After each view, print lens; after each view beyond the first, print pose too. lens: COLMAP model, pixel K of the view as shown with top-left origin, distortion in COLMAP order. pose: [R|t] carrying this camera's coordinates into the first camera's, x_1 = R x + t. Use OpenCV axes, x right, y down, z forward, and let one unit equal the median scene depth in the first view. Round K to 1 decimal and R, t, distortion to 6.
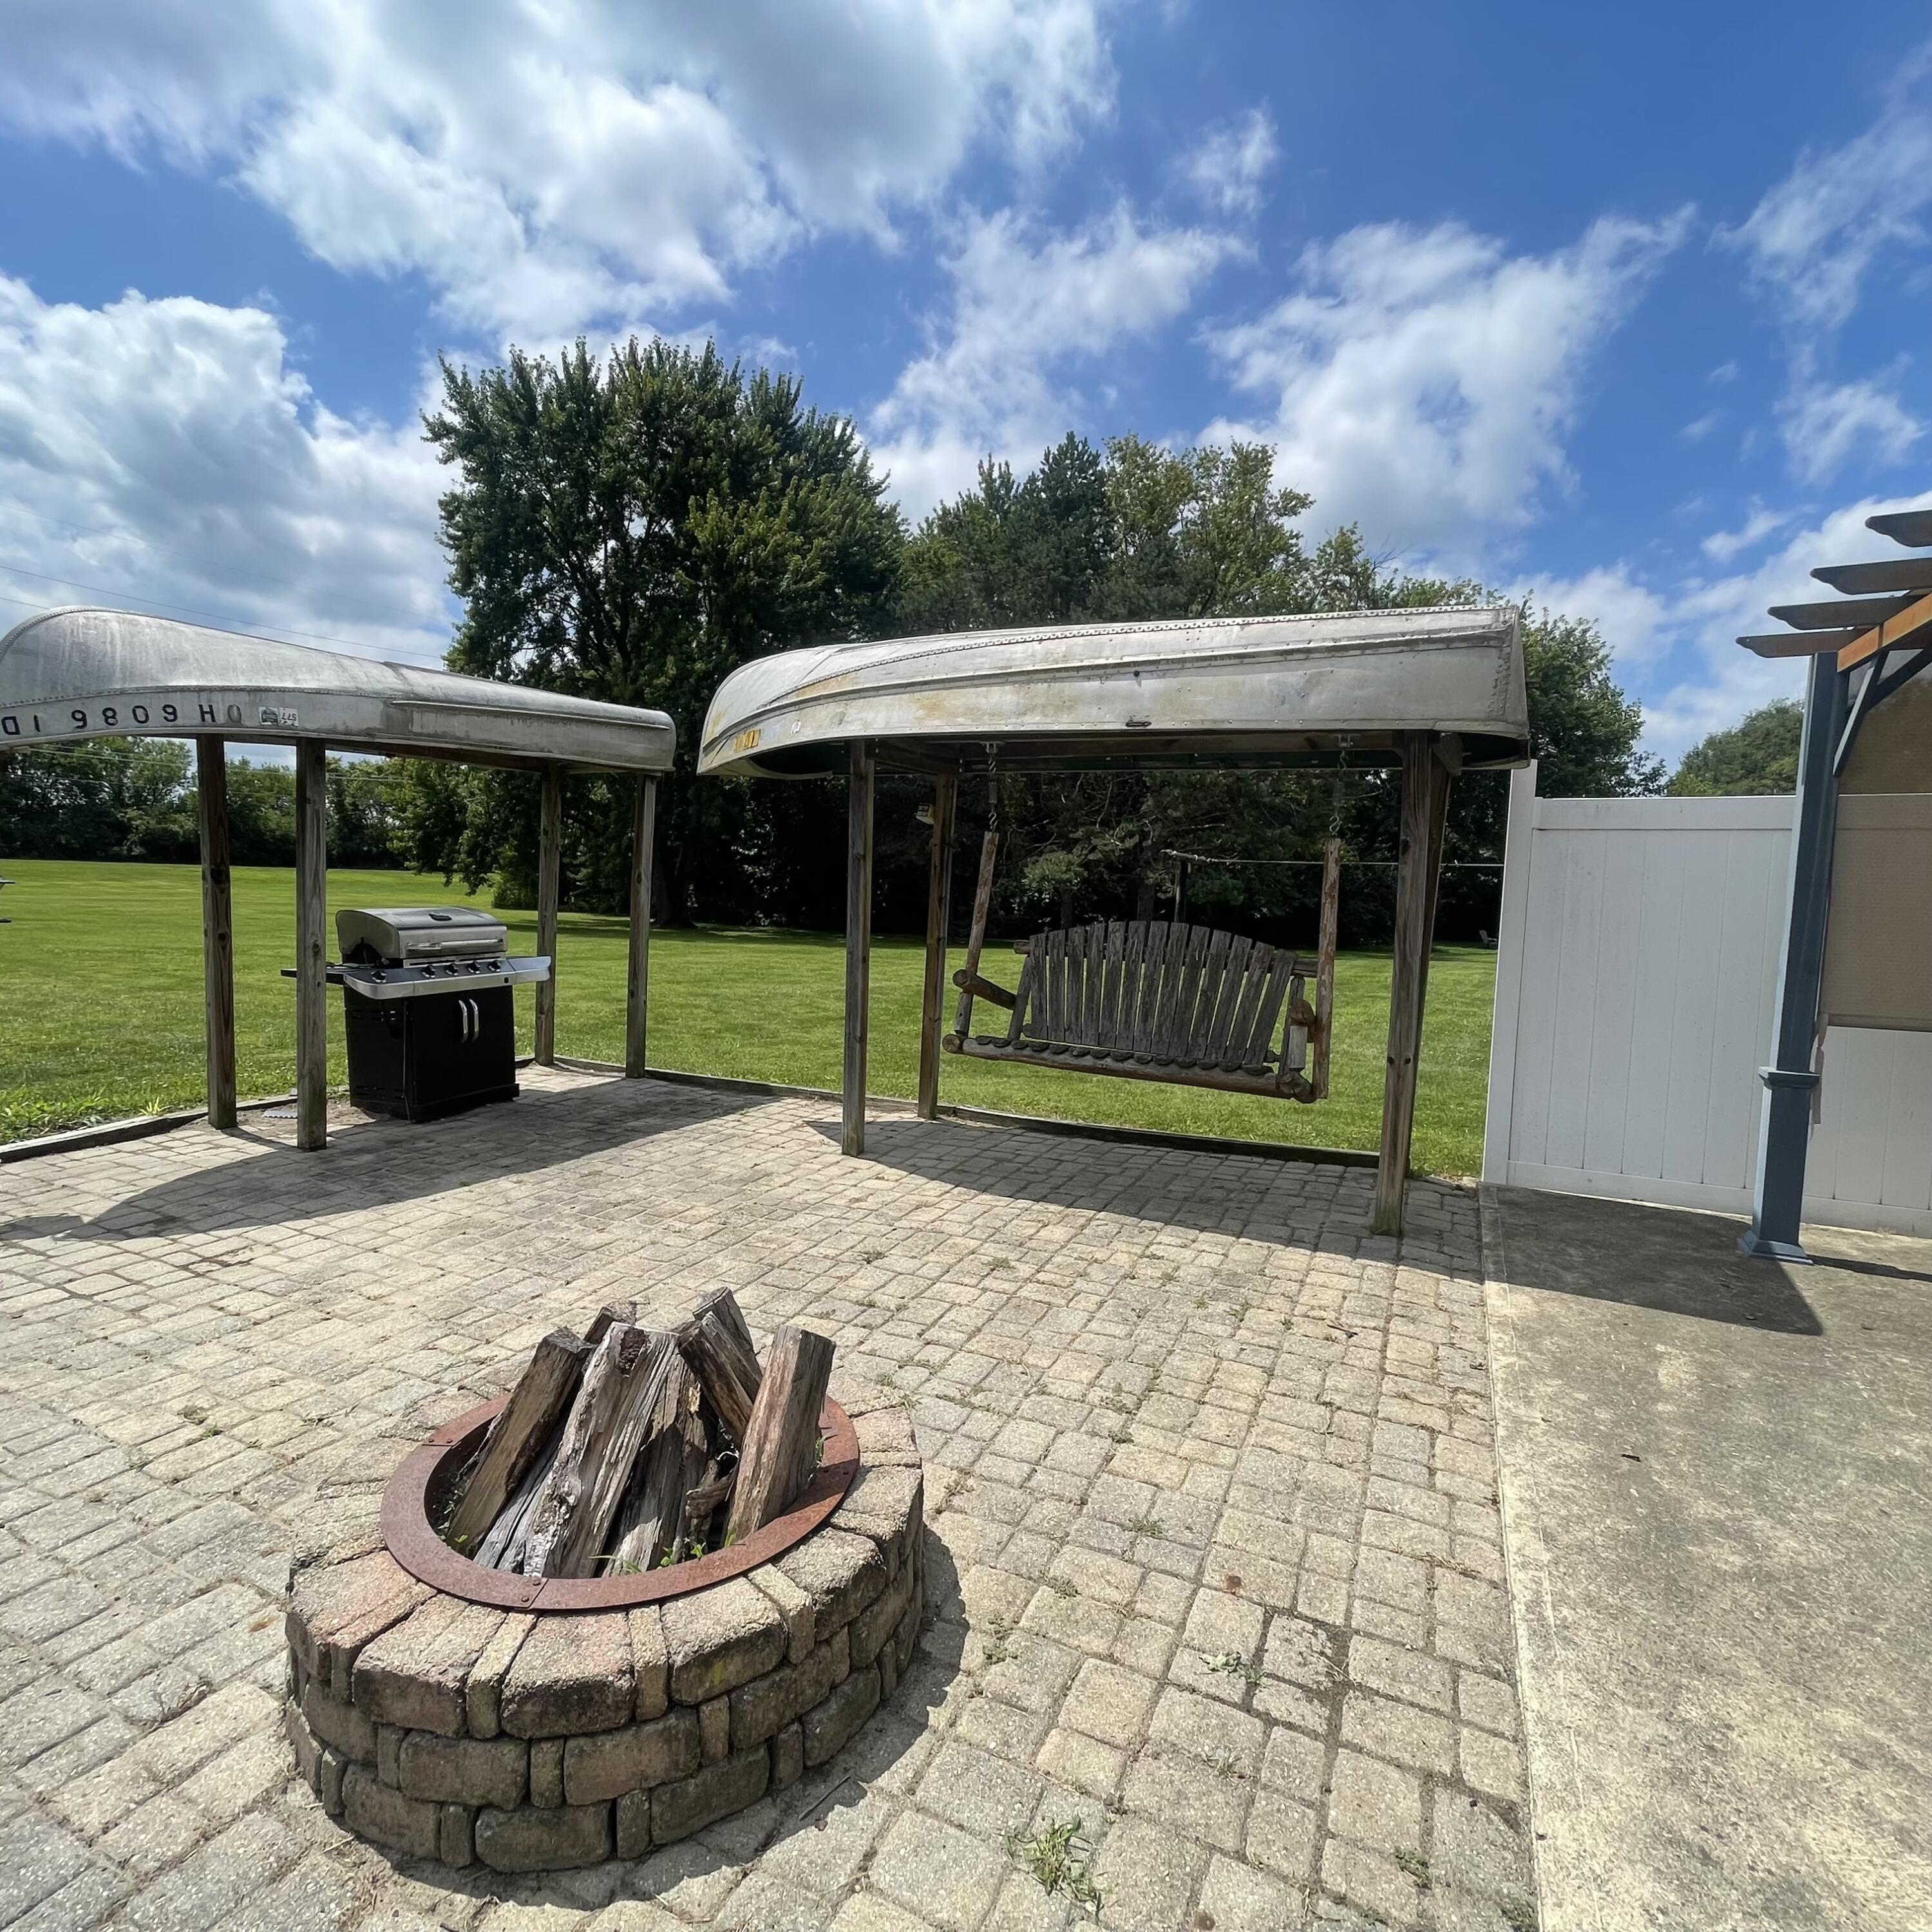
lens RADIAL K [[1034.0, 0, 954.0], [0, 1034.0, 968.6], [0, 0, 1]] dist [-0.006006, 0.003369]
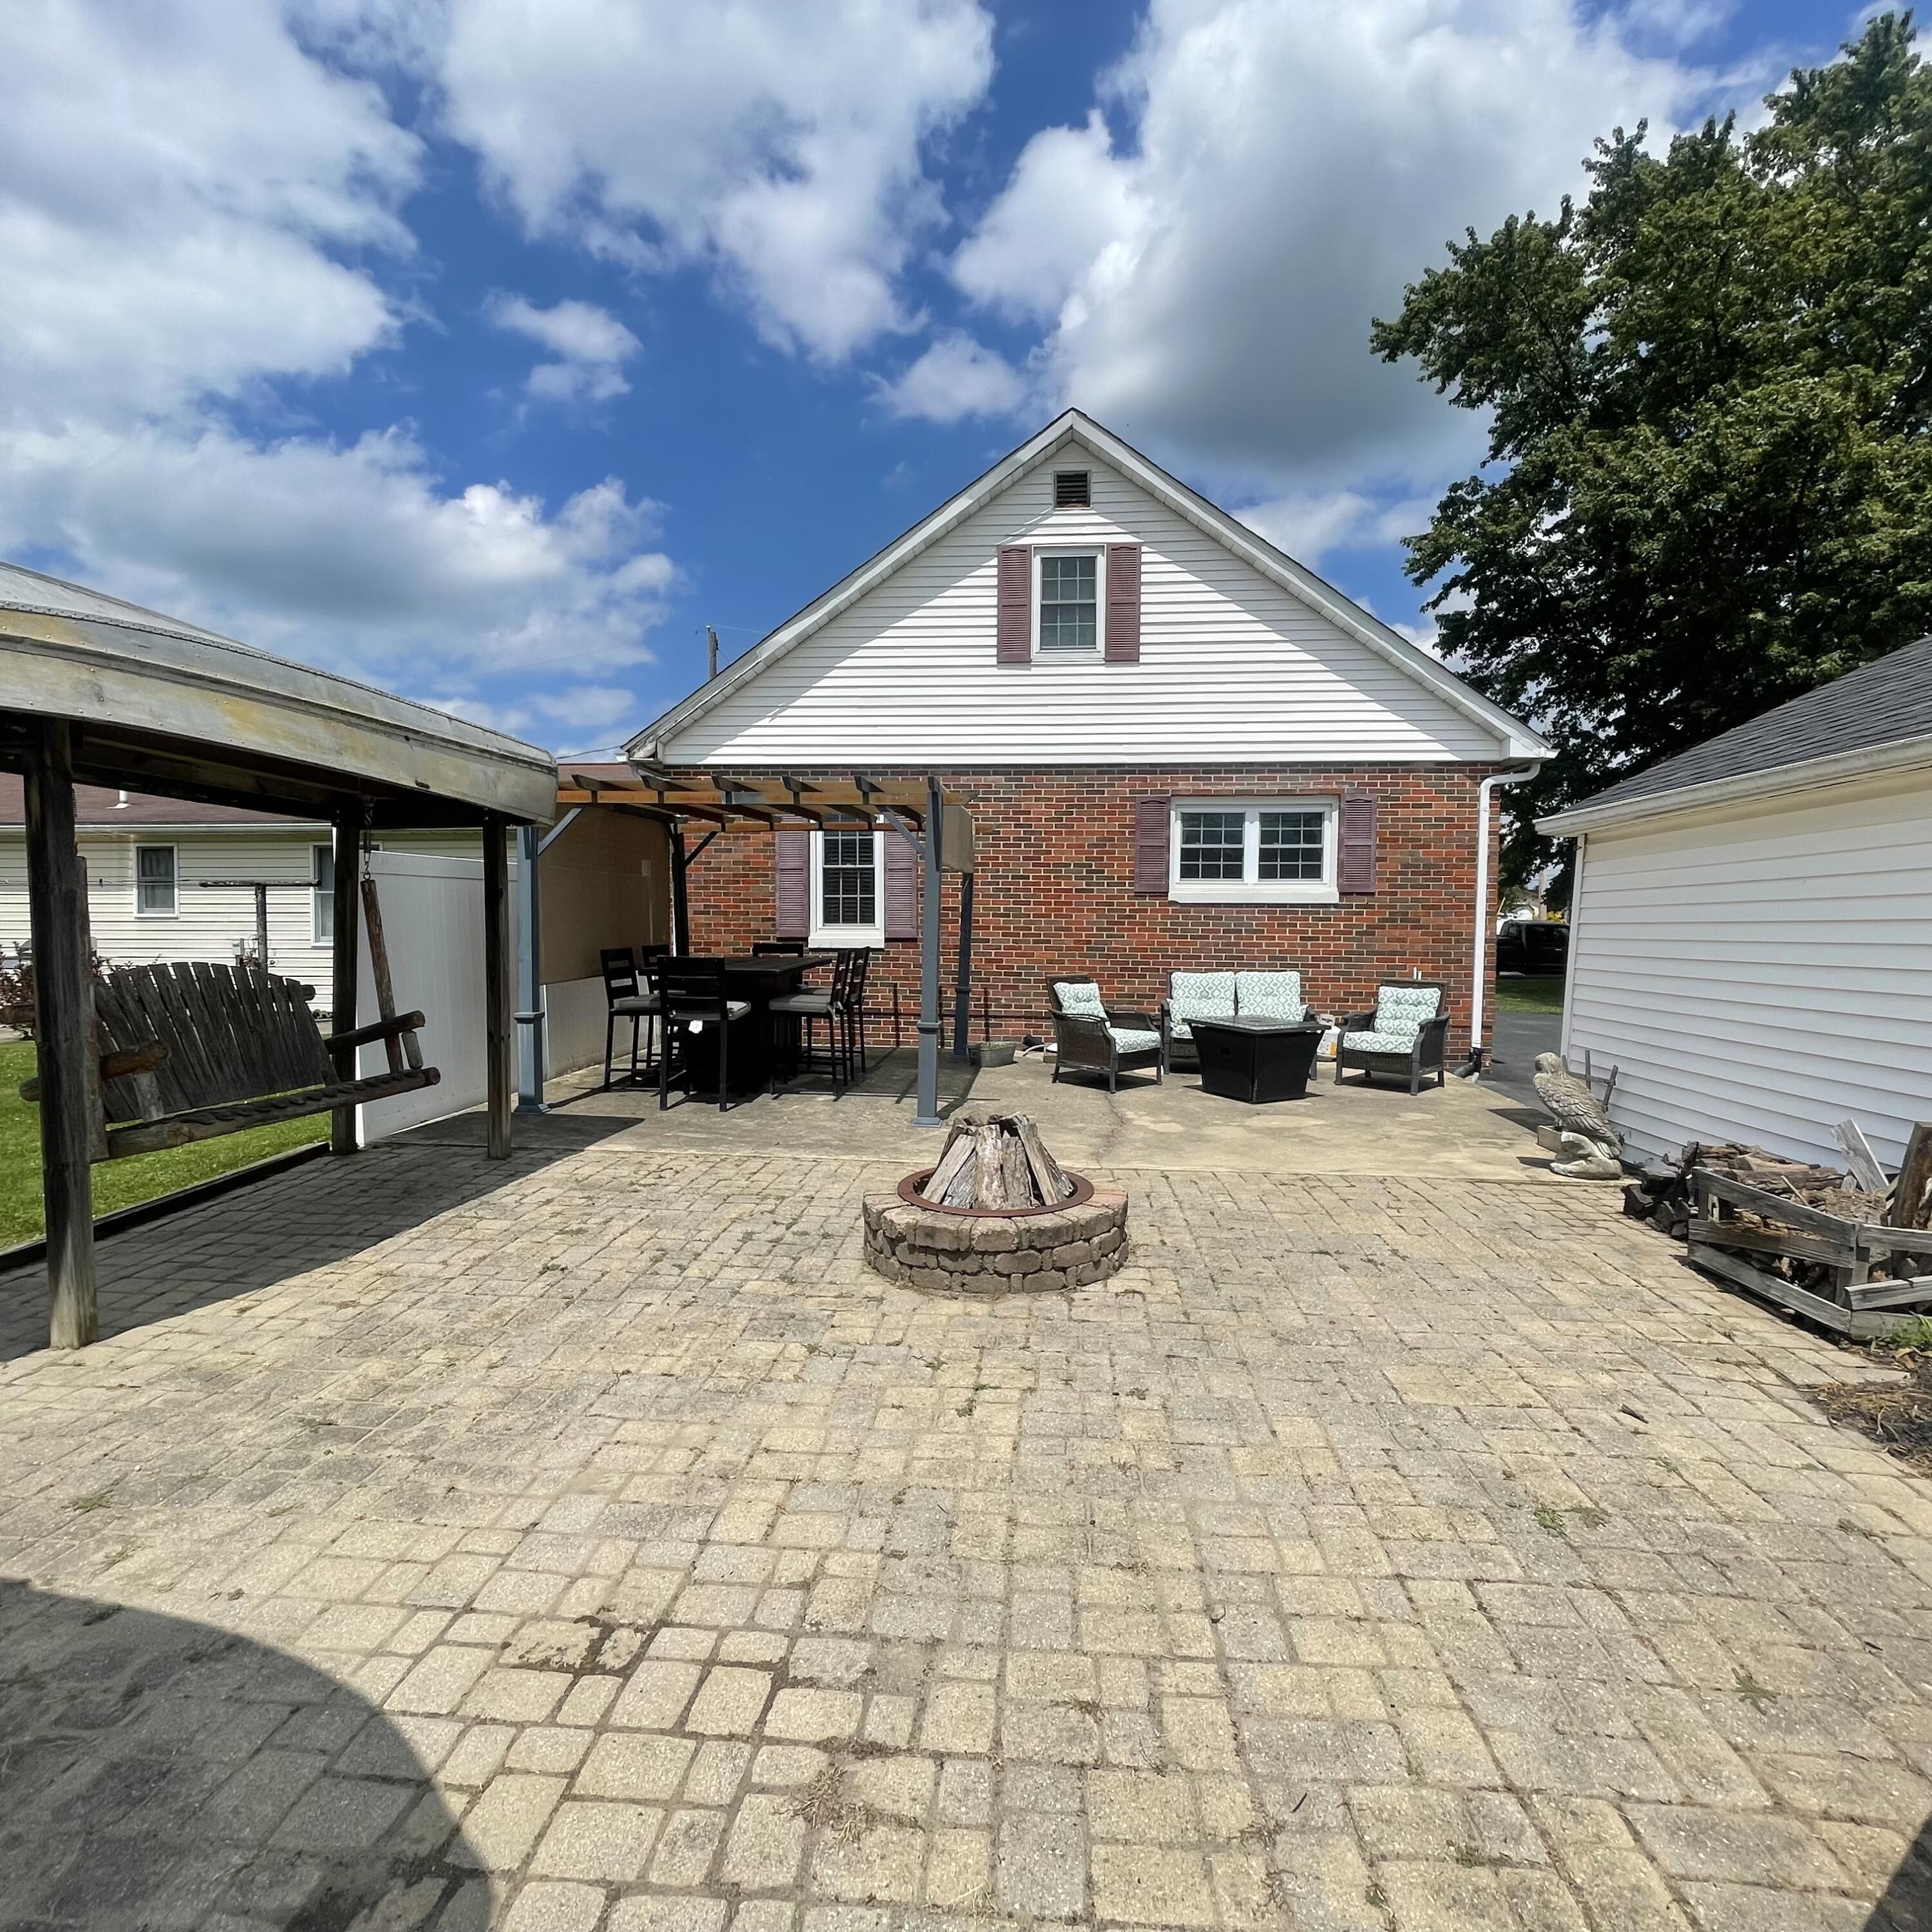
lens RADIAL K [[1034.0, 0, 960.1], [0, 1034.0, 967.1], [0, 0, 1]] dist [-0.006006, 0.003369]
pose [[-0.343570, -0.073009, 0.936285, -0.865778], [0.063096, 0.992926, 0.100579, -0.087438], [-0.937005, 0.093631, -0.336533, 0.653368]]
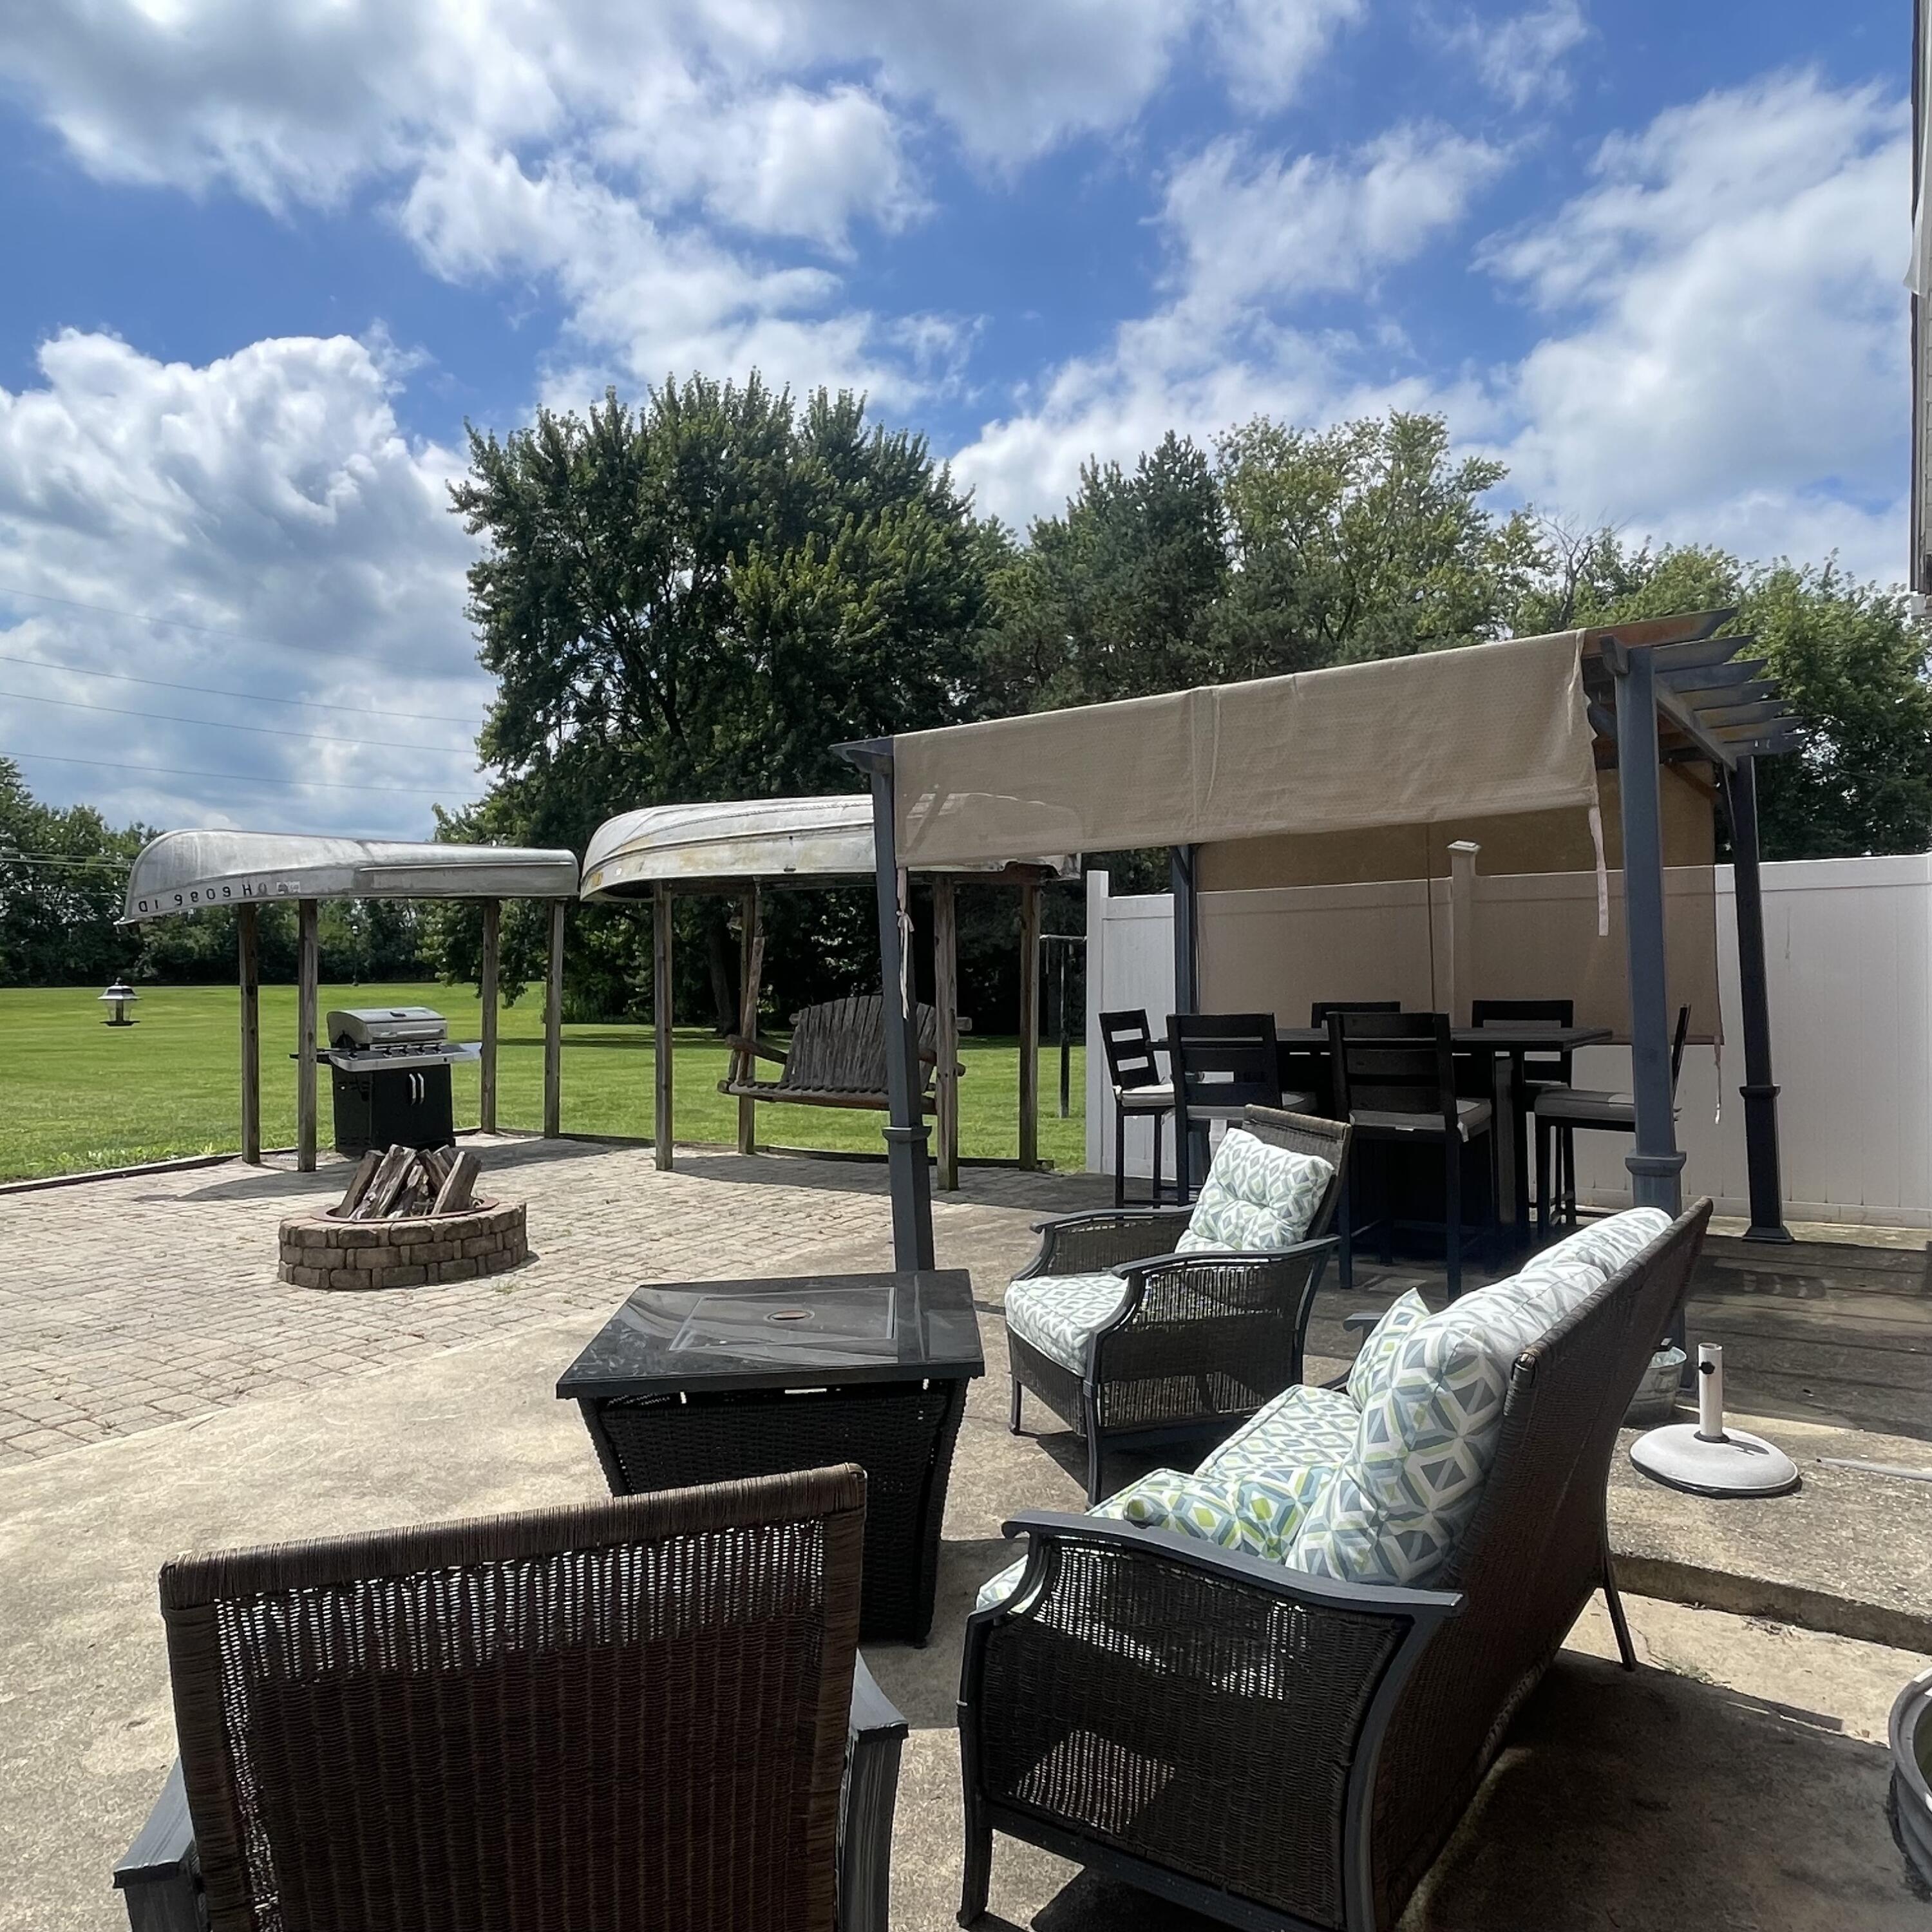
lens RADIAL K [[1430.5, 0, 965.2], [0, 1430.5, 975.8], [0, 0, 1]] dist [0.012231, -0.029125]
pose [[0.988464, -0.042499, -0.145374, 0.579646], [0.030692, 0.996117, -0.082517, 0.086877], [0.148316, 0.077103, 0.985930, -0.846429]]
